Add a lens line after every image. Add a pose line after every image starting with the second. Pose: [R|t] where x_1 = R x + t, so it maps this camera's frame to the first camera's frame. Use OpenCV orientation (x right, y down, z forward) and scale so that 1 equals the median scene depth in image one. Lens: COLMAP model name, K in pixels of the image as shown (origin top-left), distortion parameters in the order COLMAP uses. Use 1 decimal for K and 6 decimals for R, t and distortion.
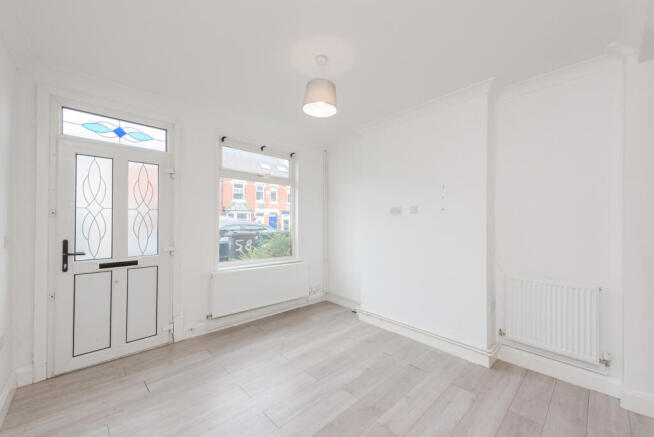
lens RADIAL K [[267.1, 0, 324.4], [0, 267.1, 221.3], [0, 0, 1]] dist [-0.001174, -0.000557]
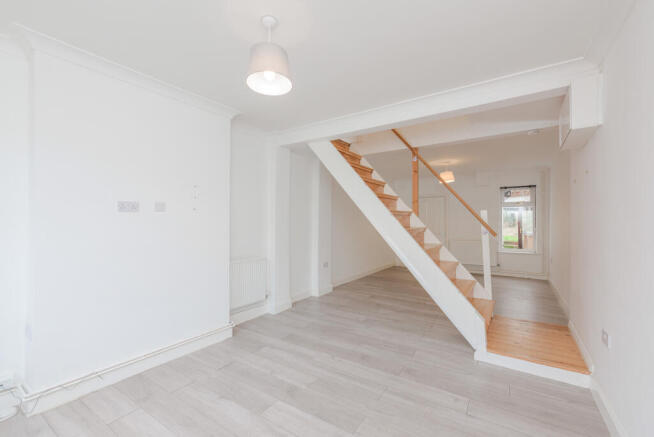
lens RADIAL K [[267.1, 0, 324.4], [0, 267.1, 221.3], [0, 0, 1]] dist [-0.001174, -0.000557]
pose [[-0.216216, -0.008088, 0.976312, -0.688299], [-0.003007, 0.999966, 0.007618, -0.007946], [-0.976341, -0.001289, -0.216233, 0.821256]]
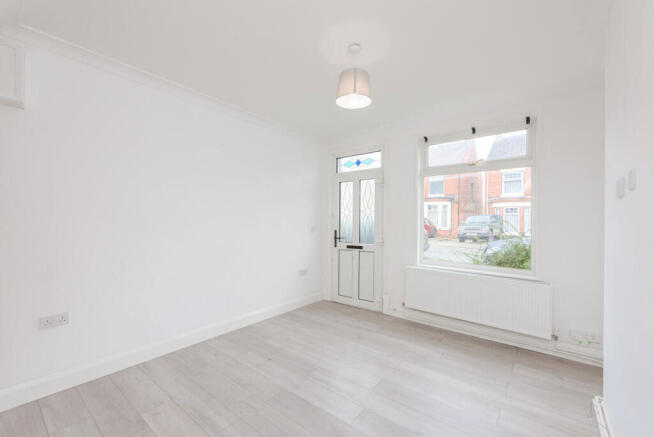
lens RADIAL K [[274.2, 0, 331.4], [0, 274.2, 217.8], [0, 0, 1]] dist [-0.001306, -0.000273]
pose [[0.105533, -0.010749, -0.994358, 0.795548], [0.004102, 0.999938, -0.010374, 0.004319], [0.994407, -0.002984, 0.105570, 0.663394]]
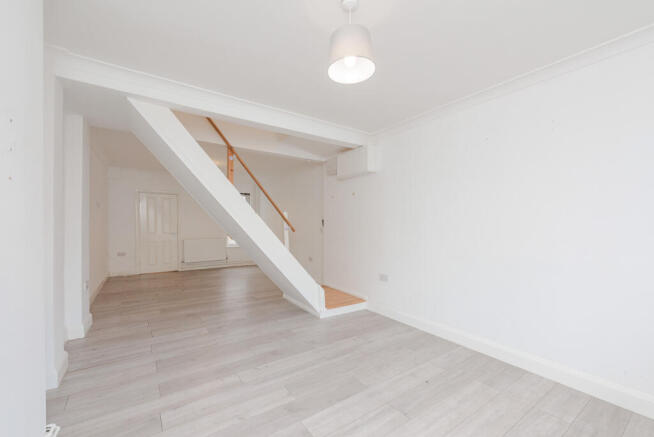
lens RADIAL K [[267.1, 0, 324.4], [0, 267.1, 221.3], [0, 0, 1]] dist [-0.001174, -0.000557]
pose [[-0.983561, -0.015107, 0.179942, -0.073237], [-0.016247, 0.999856, -0.004862, 0.018098], [-0.179843, -0.007705, -0.983665, 1.441072]]
